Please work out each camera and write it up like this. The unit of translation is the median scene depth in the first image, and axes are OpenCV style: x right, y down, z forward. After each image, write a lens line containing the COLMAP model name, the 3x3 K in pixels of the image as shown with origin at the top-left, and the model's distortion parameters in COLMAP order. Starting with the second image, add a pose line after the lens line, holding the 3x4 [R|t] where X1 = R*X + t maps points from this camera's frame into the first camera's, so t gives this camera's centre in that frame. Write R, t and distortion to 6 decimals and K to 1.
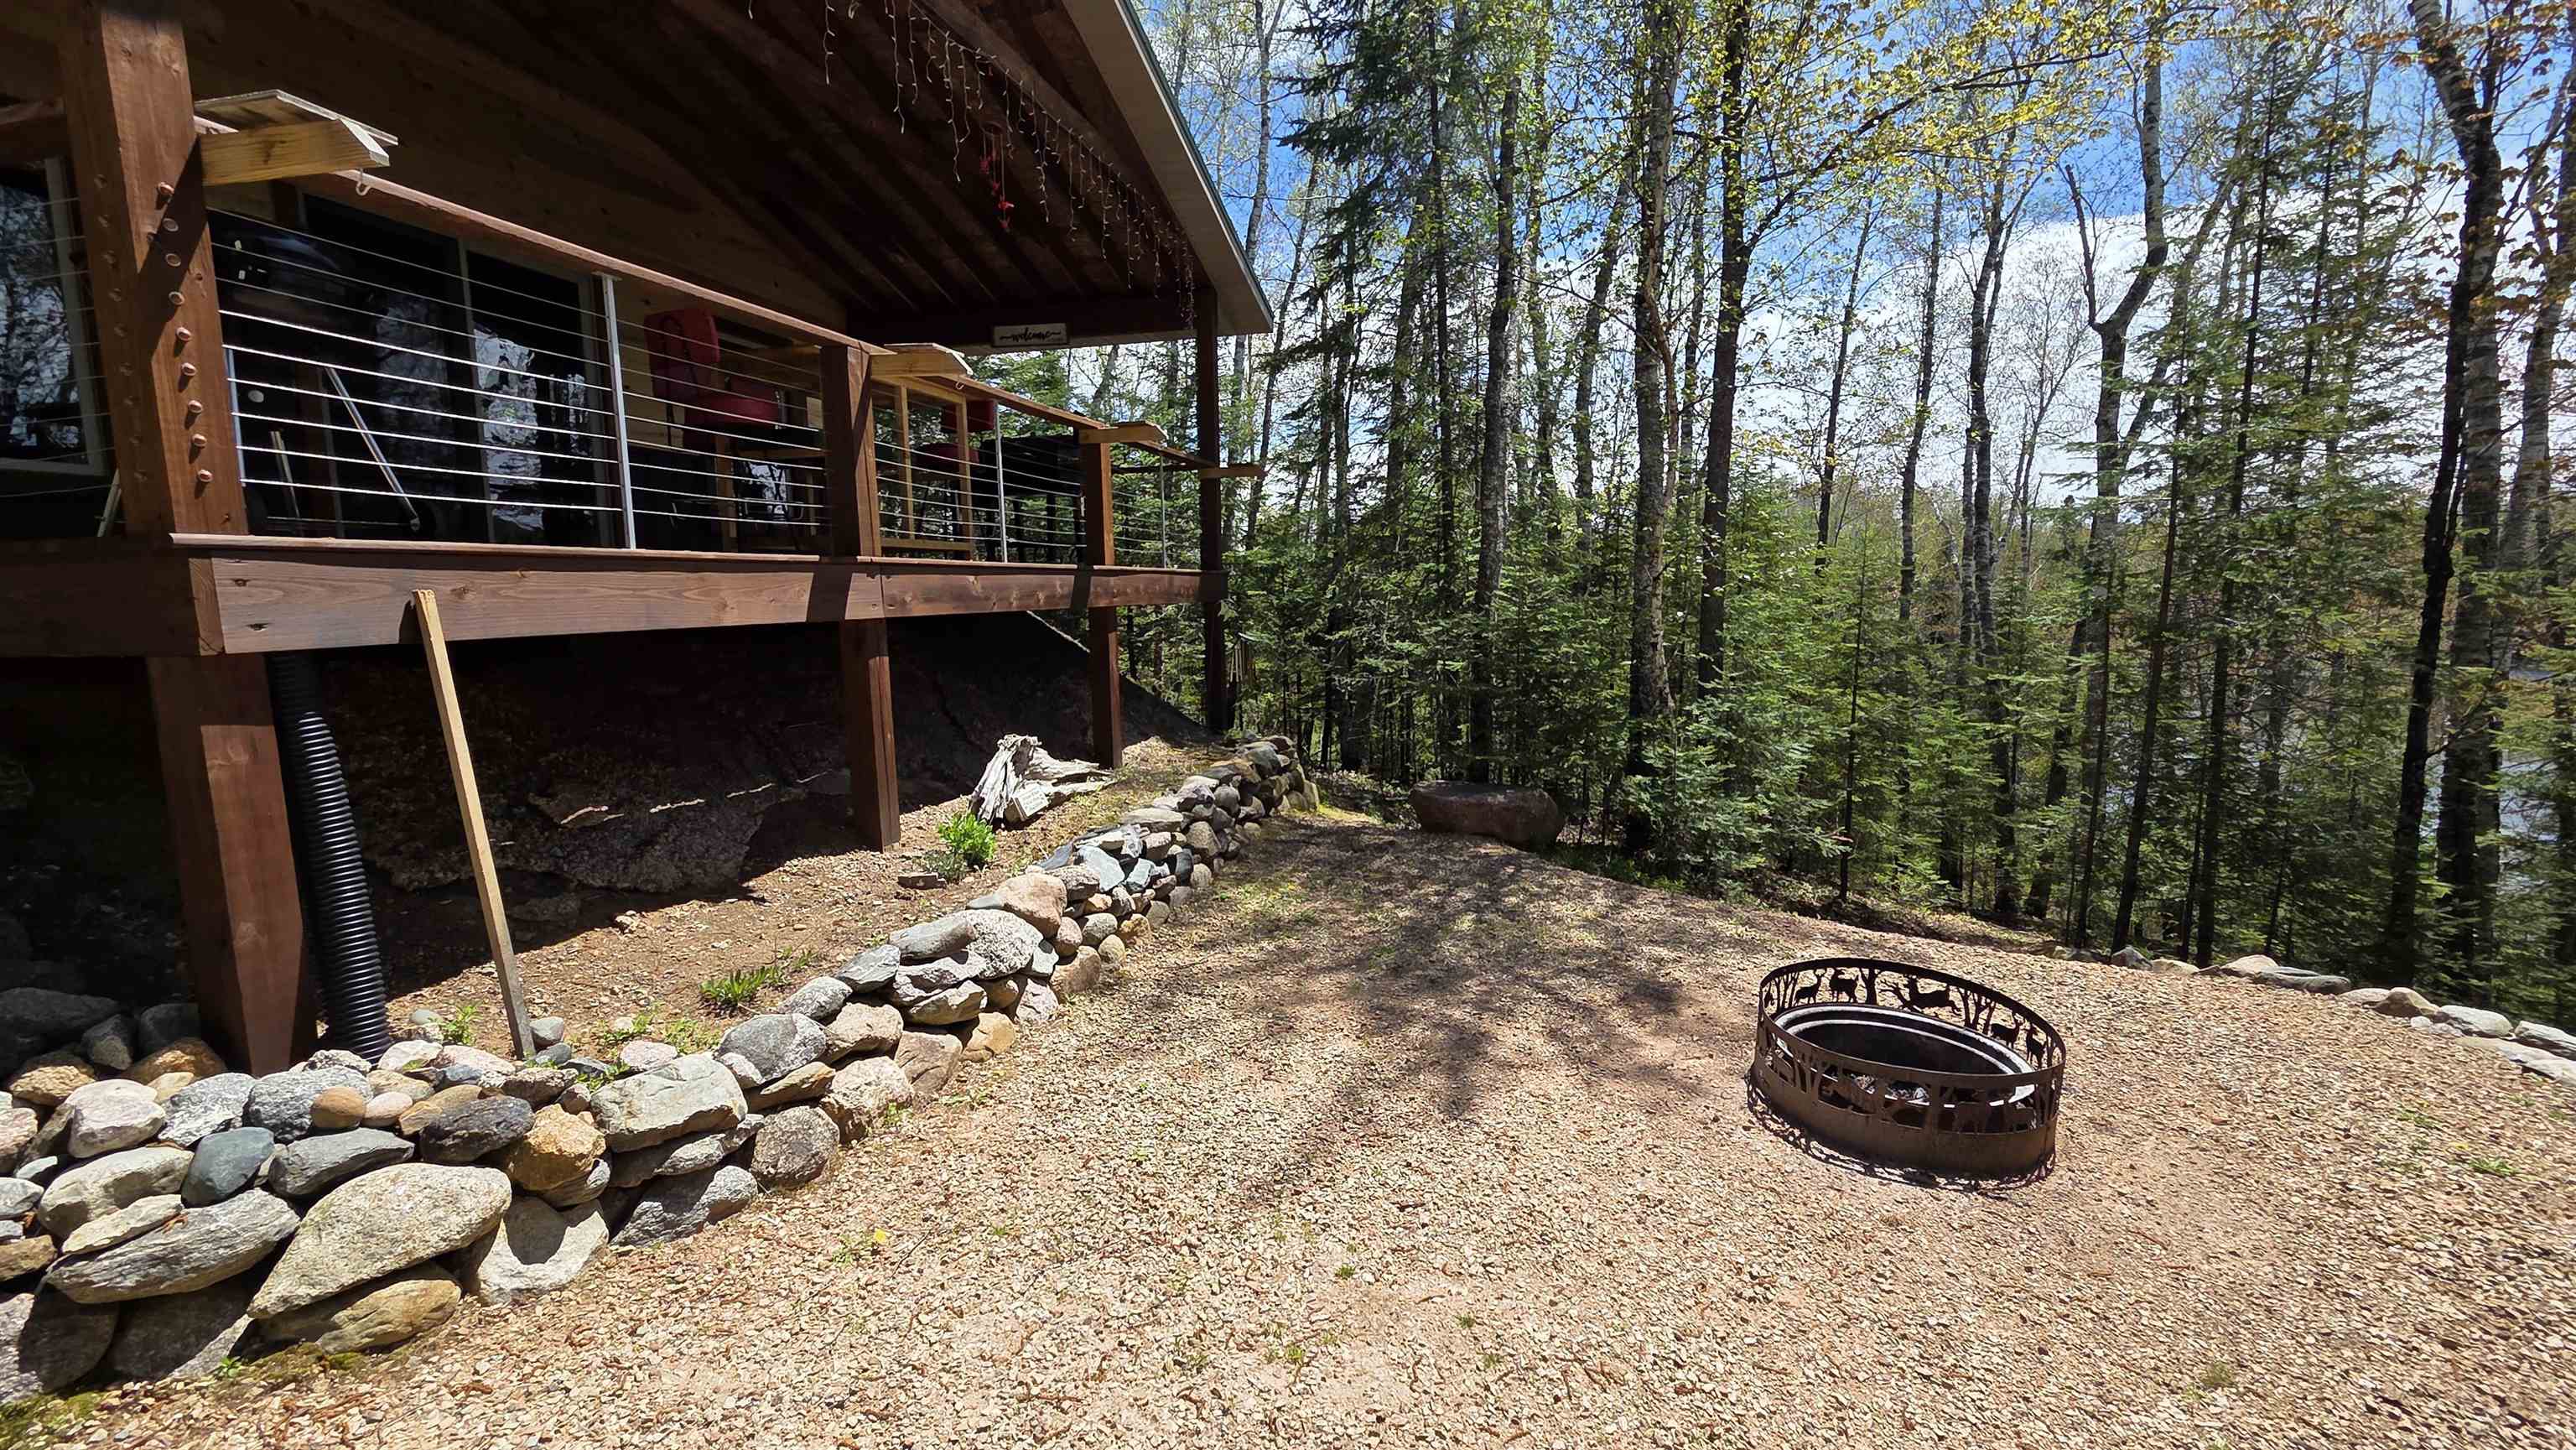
lens RADIAL K [[1045.7, 0, 1299.2], [0, 1045.7, 712.1], [0, 0, 1]] dist [-0.001705, -0.000985]
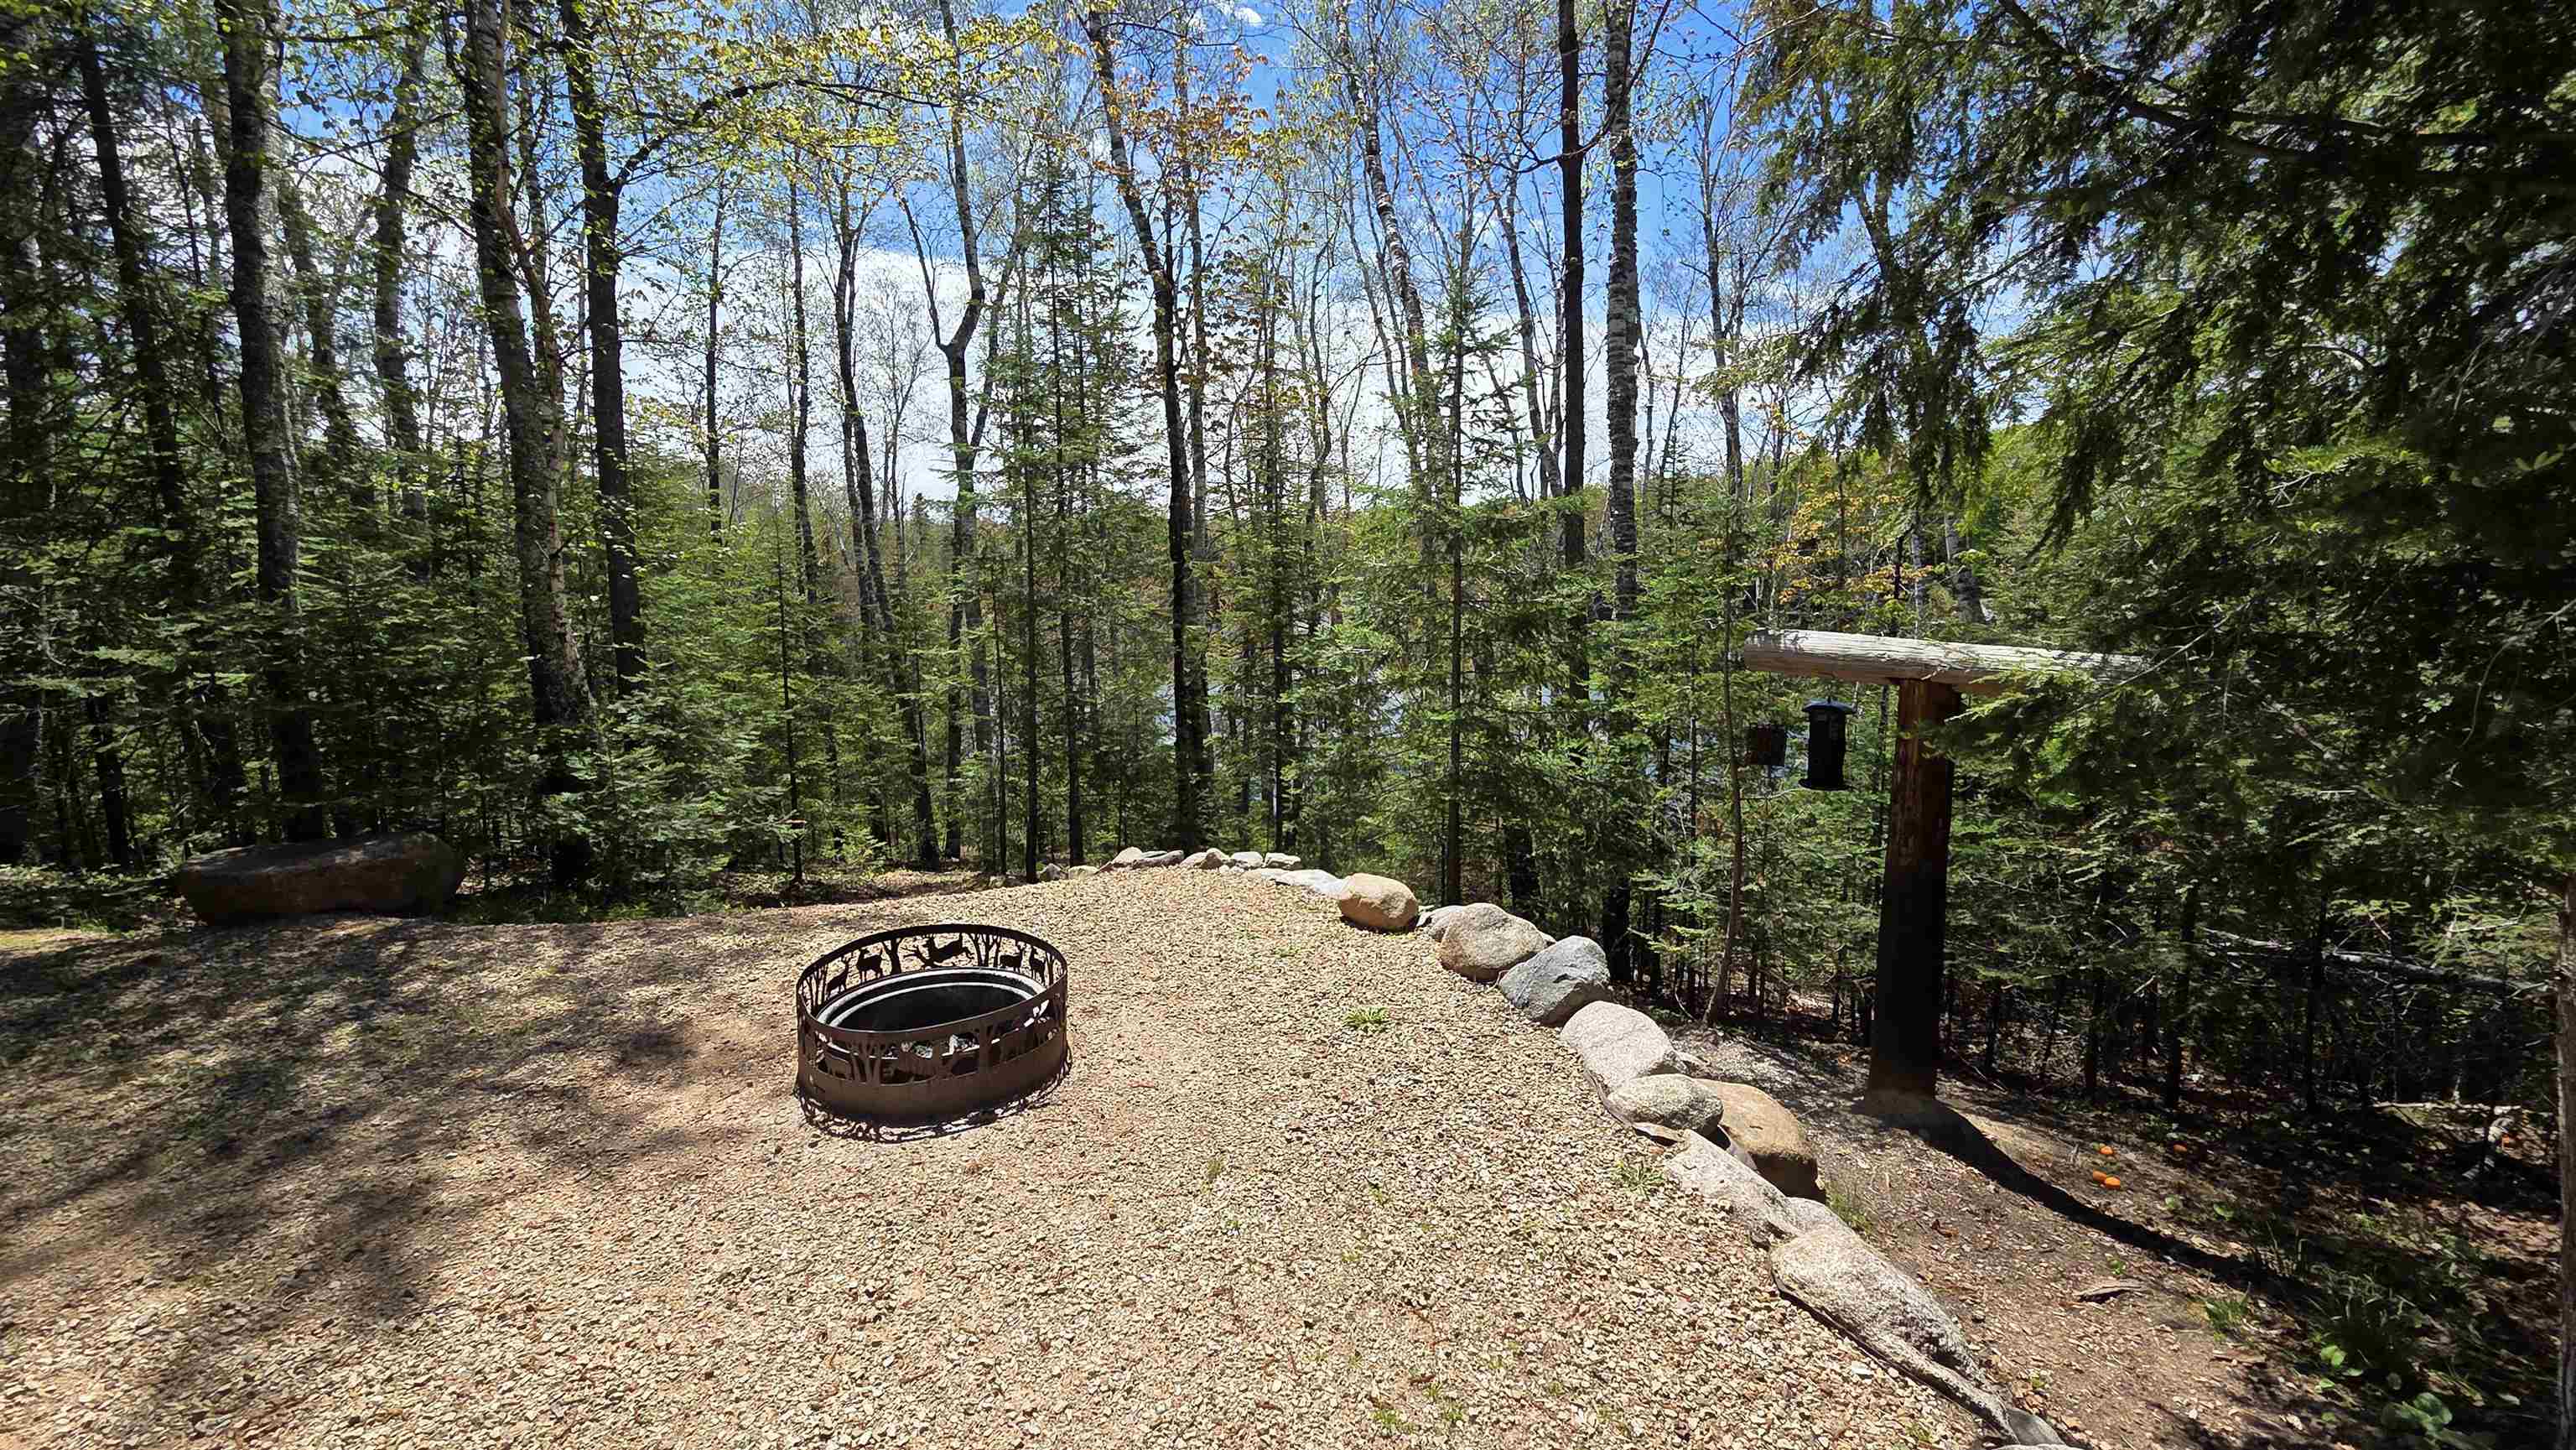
lens RADIAL K [[1045.7, 0, 1299.2], [0, 1045.7, 712.1], [0, 0, 1]] dist [-0.001705, -0.000985]
pose [[0.561797, -0.104370, 0.820665, -0.023046], [0.093187, 0.993680, 0.062582, -0.000785], [-0.822010, 0.041316, 0.567972, 0.045410]]
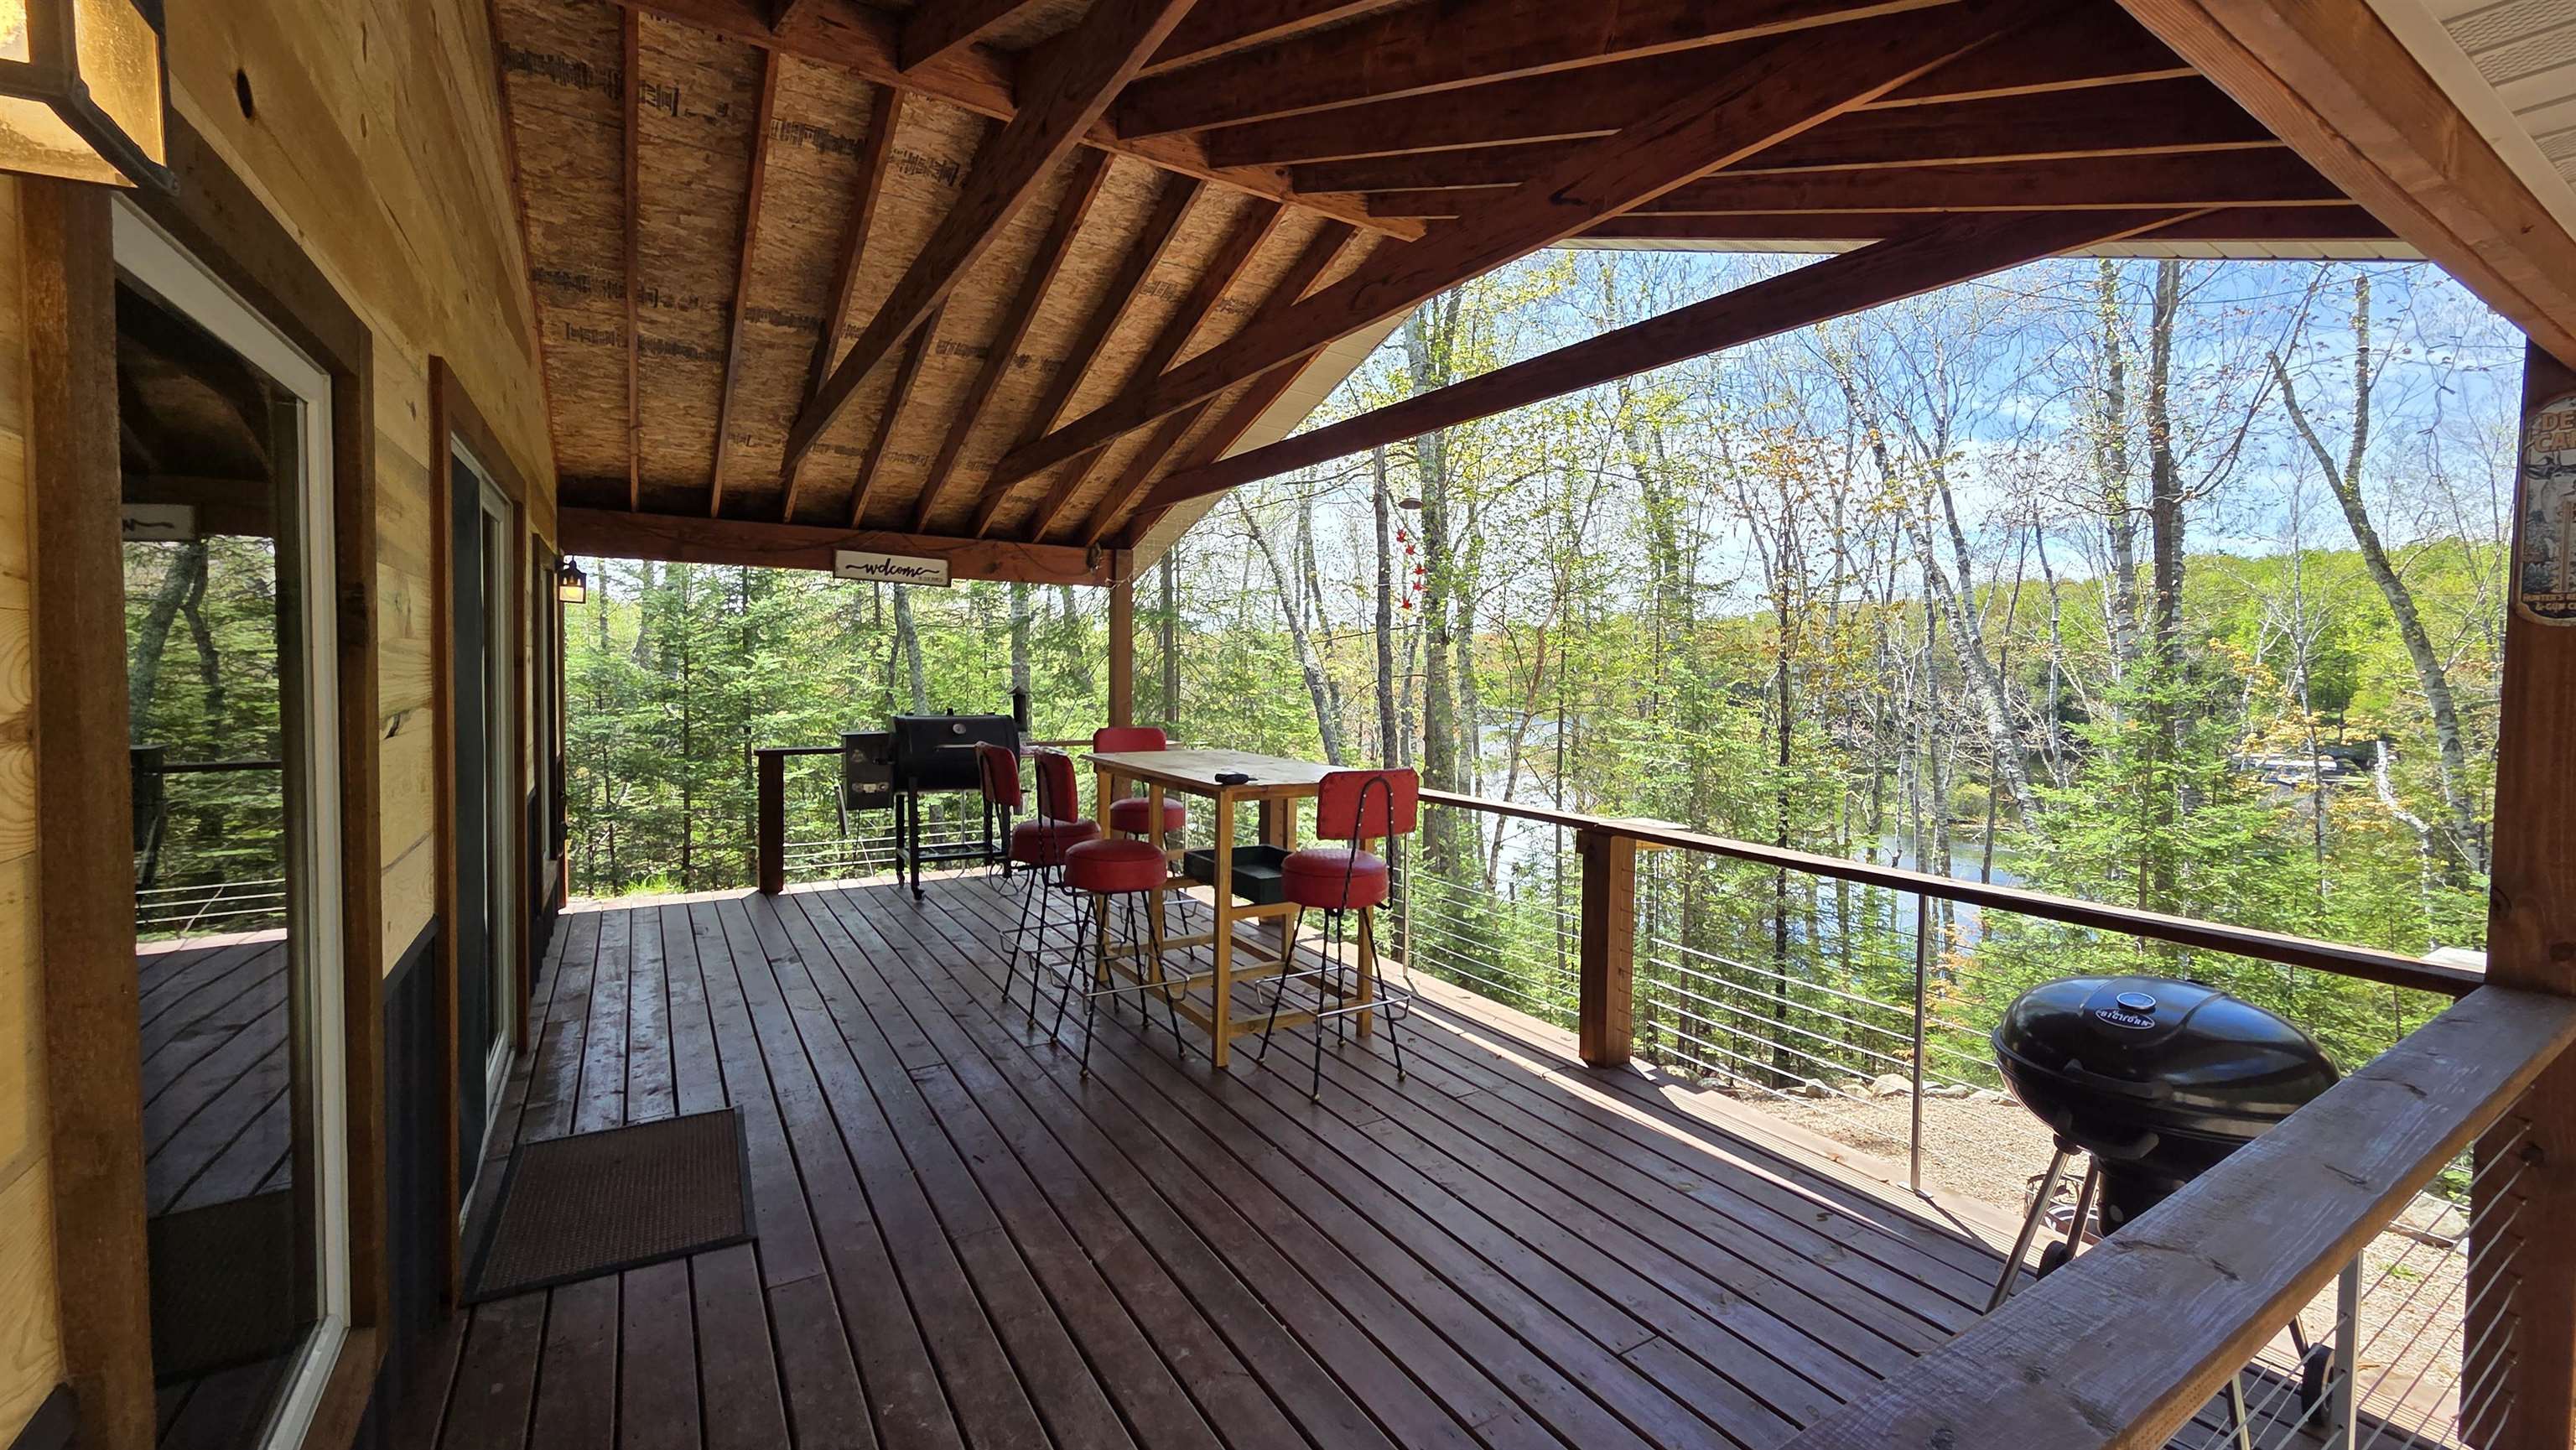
lens RADIAL K [[1045.7, 0, 1299.2], [0, 1045.7, 712.1], [0, 0, 1]] dist [-0.001705, -0.000985]
pose [[0.691824, -0.005112, 0.722048, -0.754496], [0.060070, 0.996916, -0.050497, -0.251018], [-0.719564, 0.078308, 0.689997, 0.339981]]
